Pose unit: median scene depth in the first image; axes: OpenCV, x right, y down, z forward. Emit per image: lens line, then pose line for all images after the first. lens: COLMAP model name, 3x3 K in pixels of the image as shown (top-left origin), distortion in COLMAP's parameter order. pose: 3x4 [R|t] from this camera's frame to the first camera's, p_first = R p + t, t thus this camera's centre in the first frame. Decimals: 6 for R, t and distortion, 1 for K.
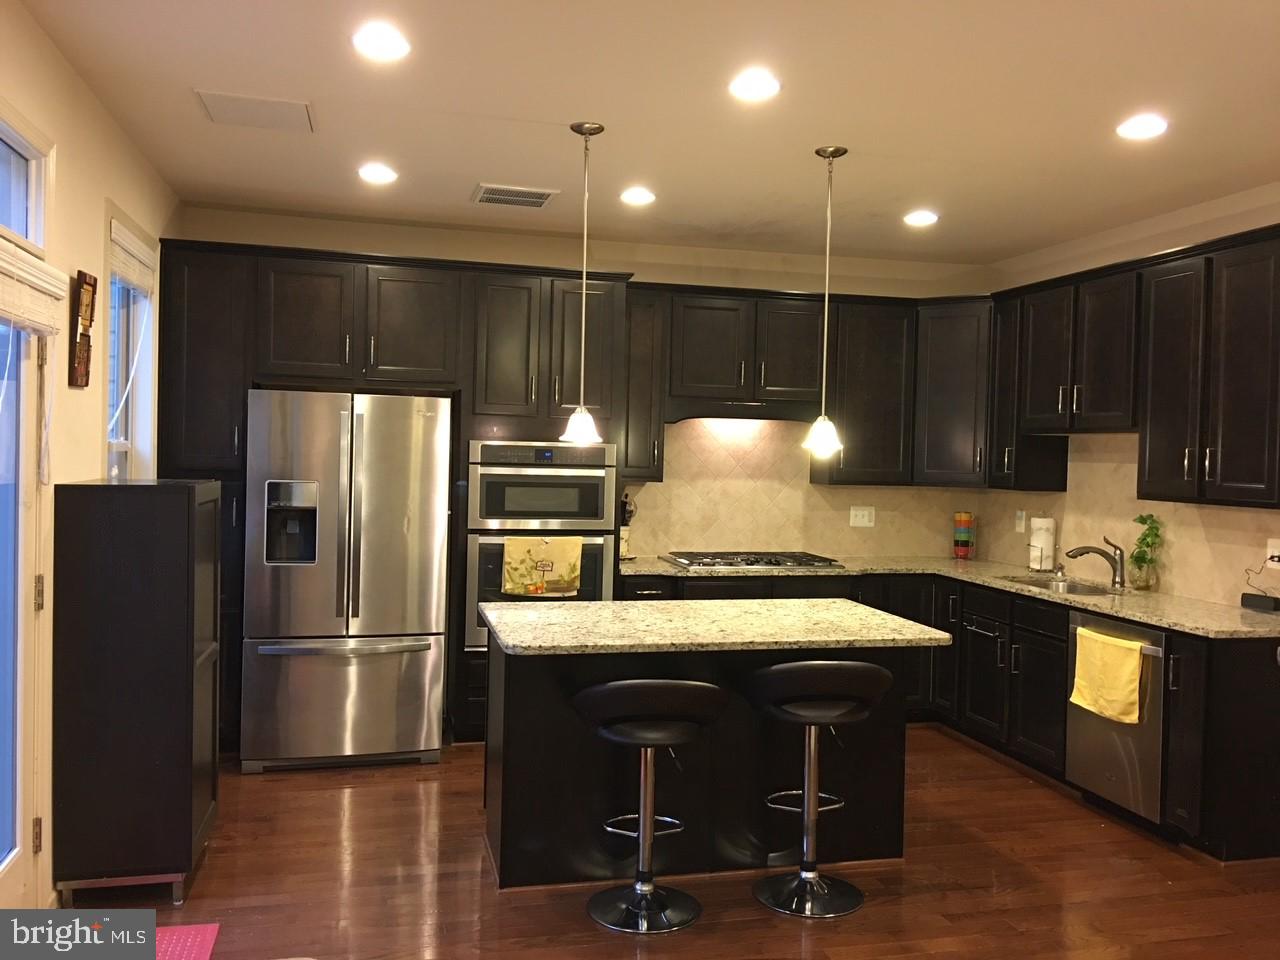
lens RADIAL K [[1082.1, 0, 640.0], [0, 1082.1, 480.0], [0, 0, 1]] dist [0.075396, -0.110910]
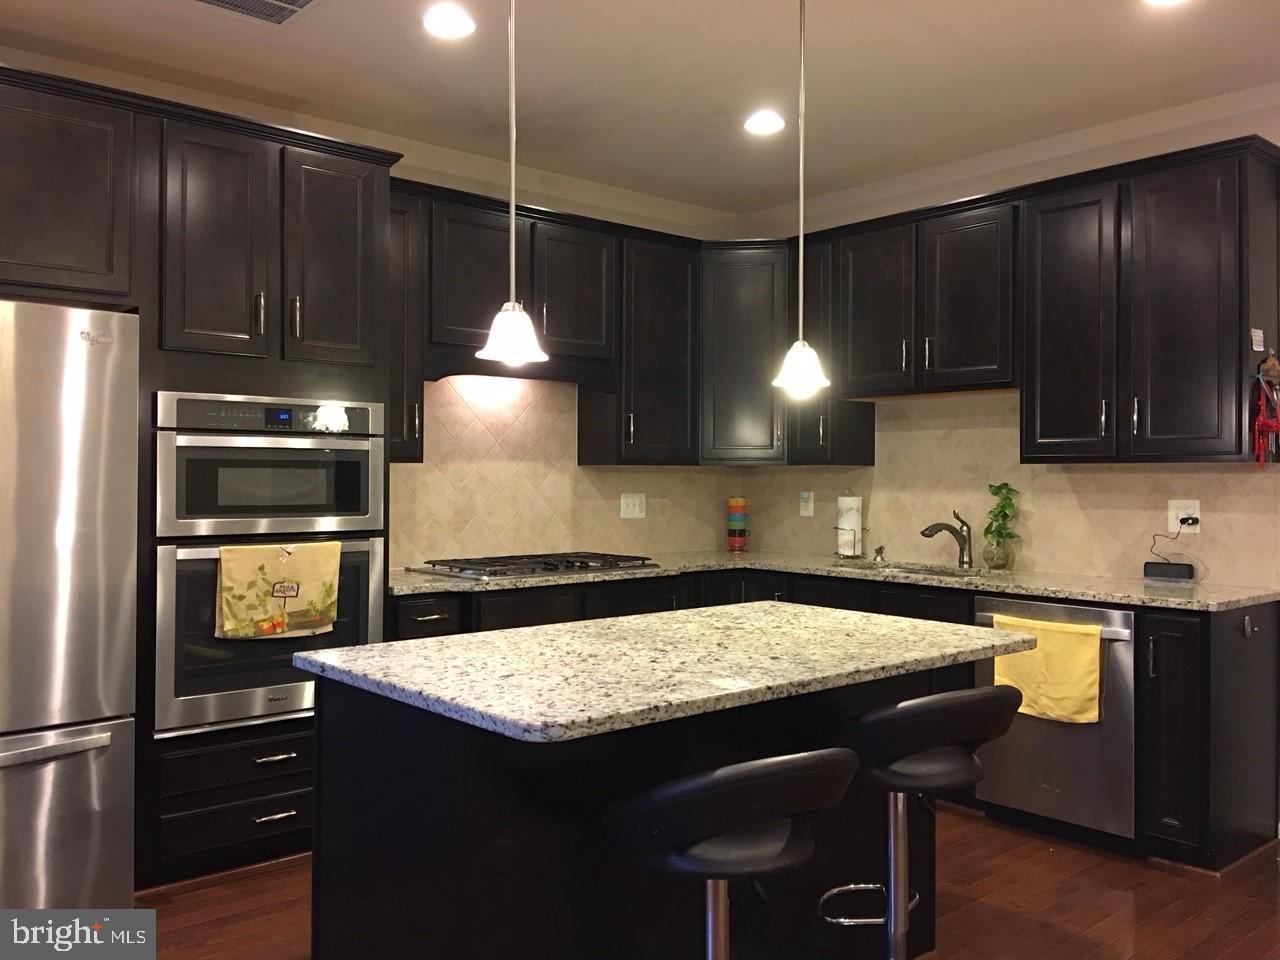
lens RADIAL K [[1079.4, 0, 640.0], [0, 1079.4, 480.0], [0, 0, 1]] dist [0.097293, -0.155275]
pose [[0.890656, -0.022572, 0.454116, -0.192778], [0.030783, 0.999469, -0.010696, 0.027857], [-0.453634, 0.023506, 0.890878, 0.327949]]
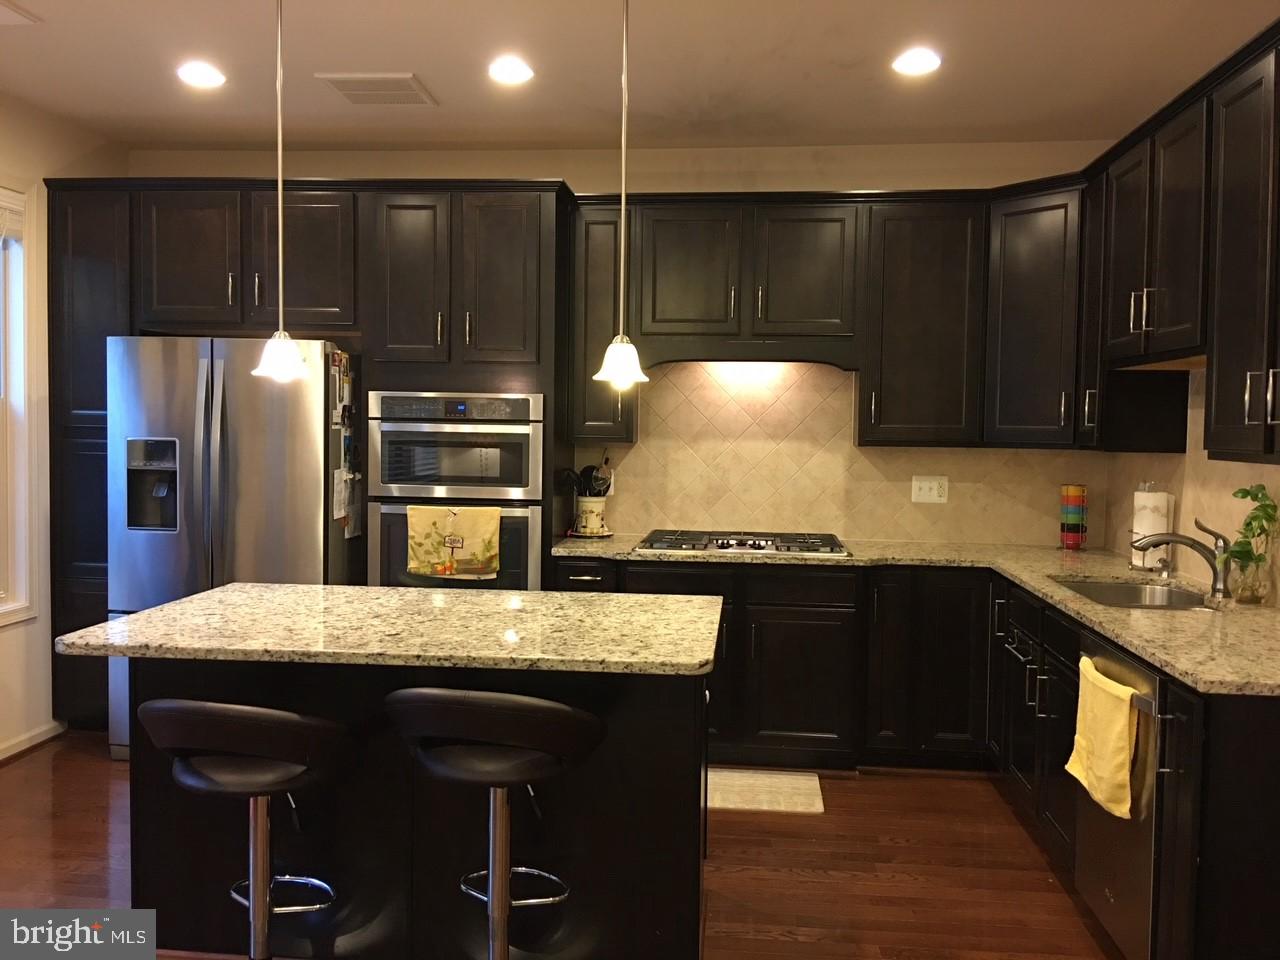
lens RADIAL K [[1079.4, 0, 640.0], [0, 1079.4, 480.0], [0, 0, 1]] dist [0.097293, -0.155275]
pose [[0.941460, 0.007841, -0.337034, 0.325524], [-0.002004, 0.999842, 0.017665, 0.017031], [0.337119, -0.015955, 0.941327, 0.267151]]
